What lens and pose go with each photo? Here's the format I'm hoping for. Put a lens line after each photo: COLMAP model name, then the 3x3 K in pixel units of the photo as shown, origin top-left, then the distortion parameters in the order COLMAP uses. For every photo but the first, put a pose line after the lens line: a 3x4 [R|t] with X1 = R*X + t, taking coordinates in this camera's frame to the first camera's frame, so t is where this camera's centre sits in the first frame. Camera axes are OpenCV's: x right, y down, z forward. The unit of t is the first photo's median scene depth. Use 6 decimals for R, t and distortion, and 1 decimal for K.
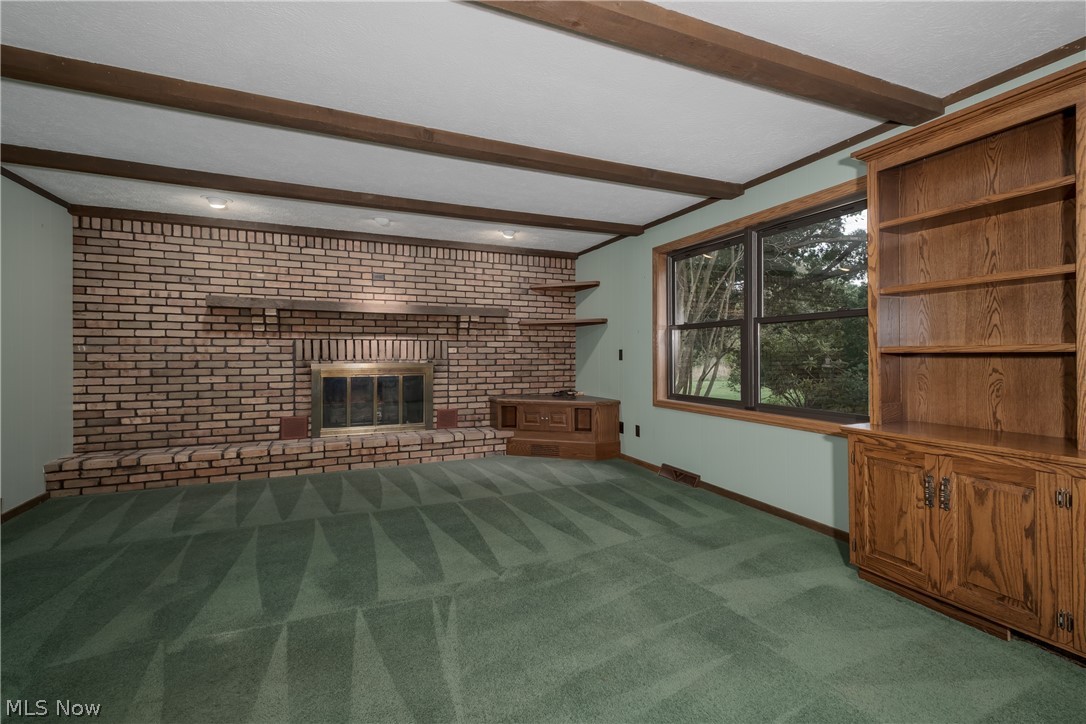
lens RADIAL K [[477.7, 0, 550.0], [0, 477.7, 355.9], [0, 0, 1]] dist [0.013969, -0.003962]
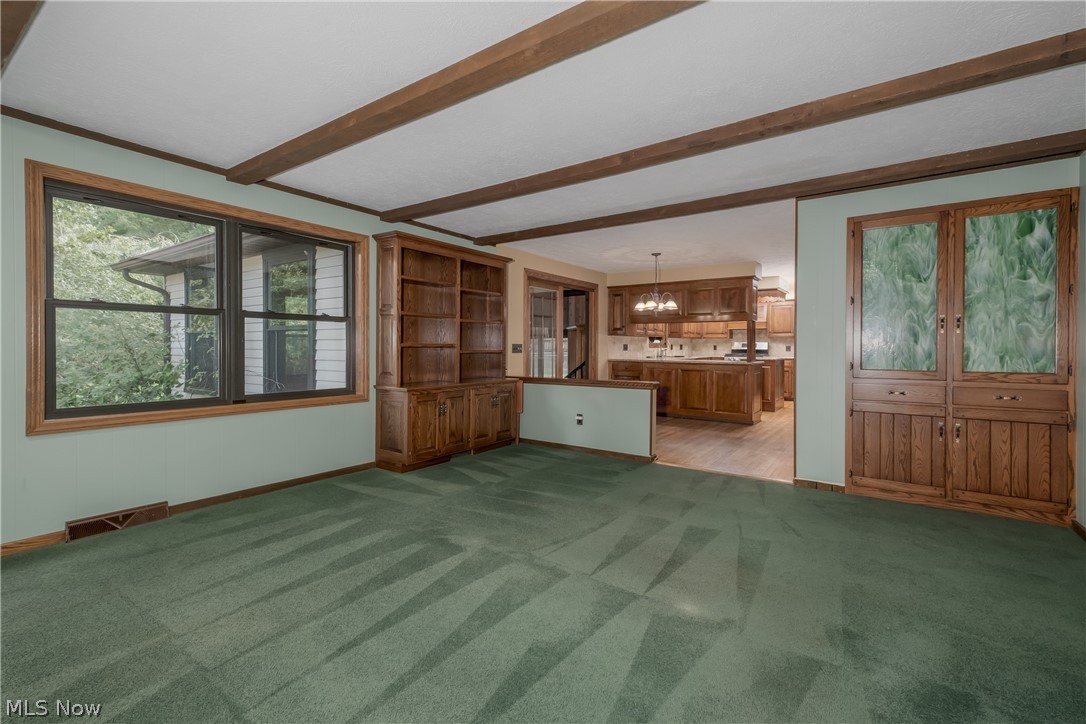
lens RADIAL K [[477.7, 0, 551.2], [0, 477.7, 351.0], [0, 0, 1]] dist [0.013969, -0.003962]
pose [[-0.534320, -0.017846, 0.845094, -0.585533], [-0.010128, 0.999841, 0.014710, -0.012216], [-0.845222, -0.000699, -0.534415, 0.758271]]
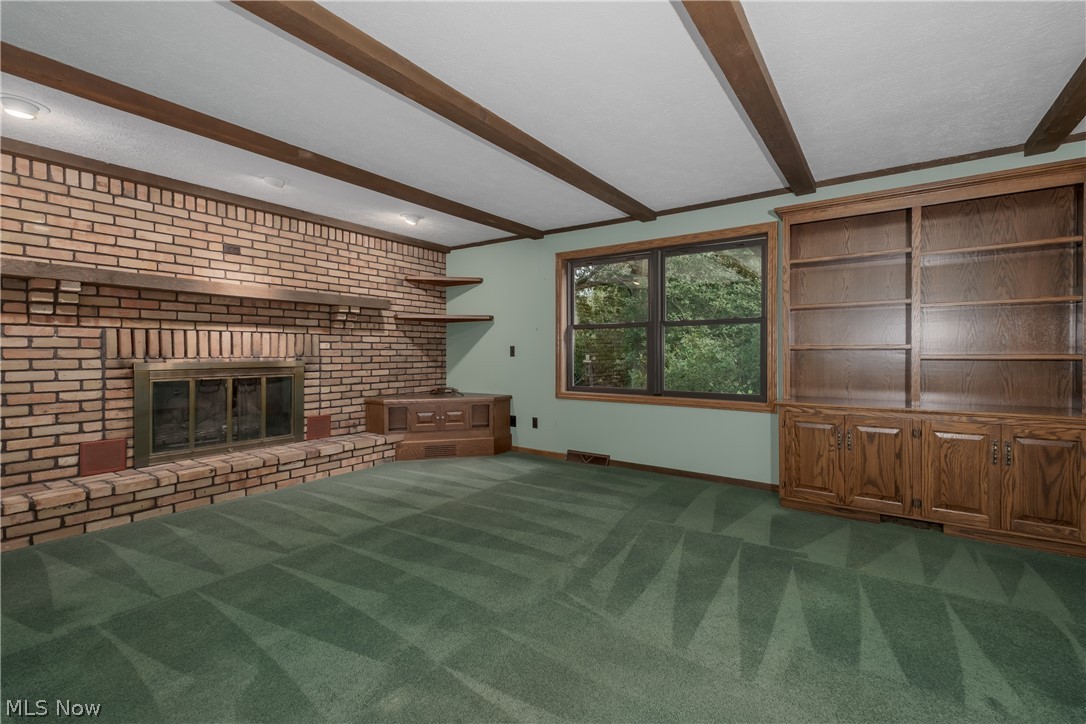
lens RADIAL K [[477.7, 0, 552.4], [0, 477.7, 355.0], [0, 0, 1]] dist [0.013969, -0.003962]
pose [[0.850999, -0.002040, 0.525163, -0.348867], [0.000415, 0.999995, 0.003211, 0.002437], [-0.525167, -0.002515, 0.850996, 0.075155]]
